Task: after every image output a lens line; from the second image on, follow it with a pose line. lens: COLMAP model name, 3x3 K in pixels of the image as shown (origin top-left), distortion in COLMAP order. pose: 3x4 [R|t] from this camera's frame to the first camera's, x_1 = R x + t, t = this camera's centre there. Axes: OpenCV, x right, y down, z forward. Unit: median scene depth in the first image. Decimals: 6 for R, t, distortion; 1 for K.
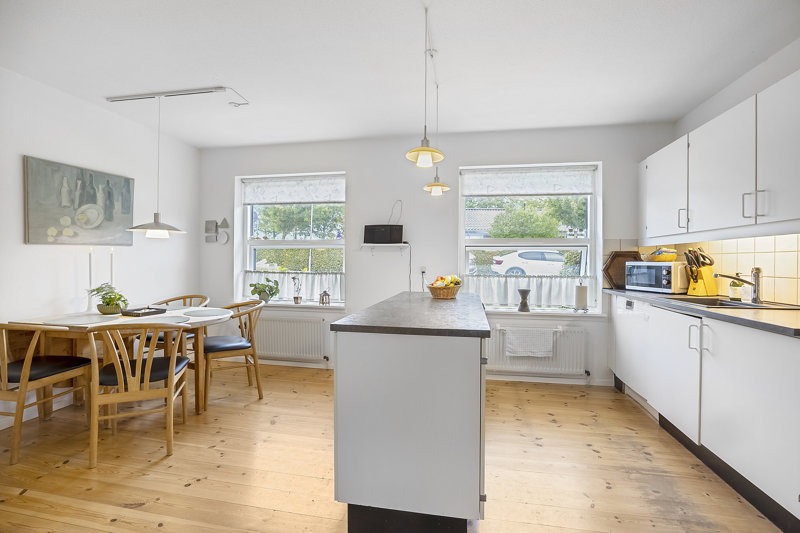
lens RADIAL K [[352.9, 0, 401.6], [0, 352.9, 262.2], [0, 0, 1]] dist [-0.031779, 0.007404]
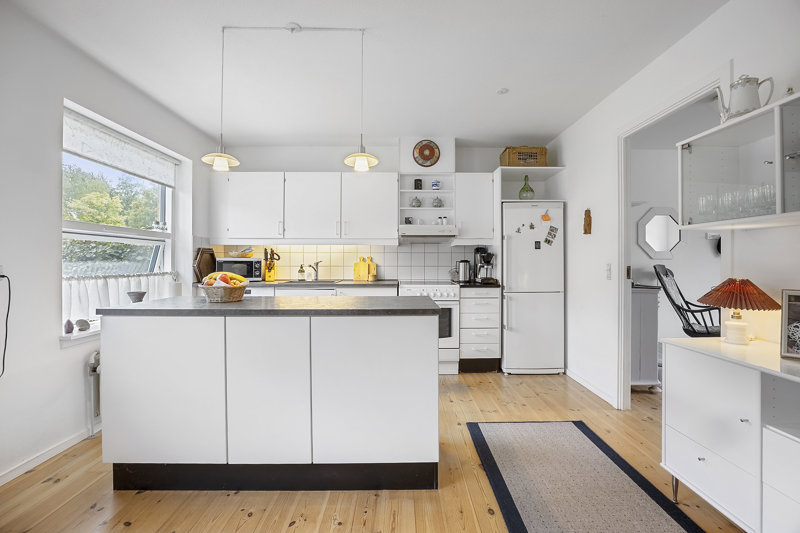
lens RADIAL K [[352.9, 0, 401.6], [0, 352.9, 262.2], [0, 0, 1]] dist [-0.031779, 0.007404]
pose [[-0.203233, -0.006163, 0.979111, -0.618200], [0.000931, 0.999979, 0.006487, 0.006735], [-0.979130, 0.002230, -0.203223, 0.649885]]
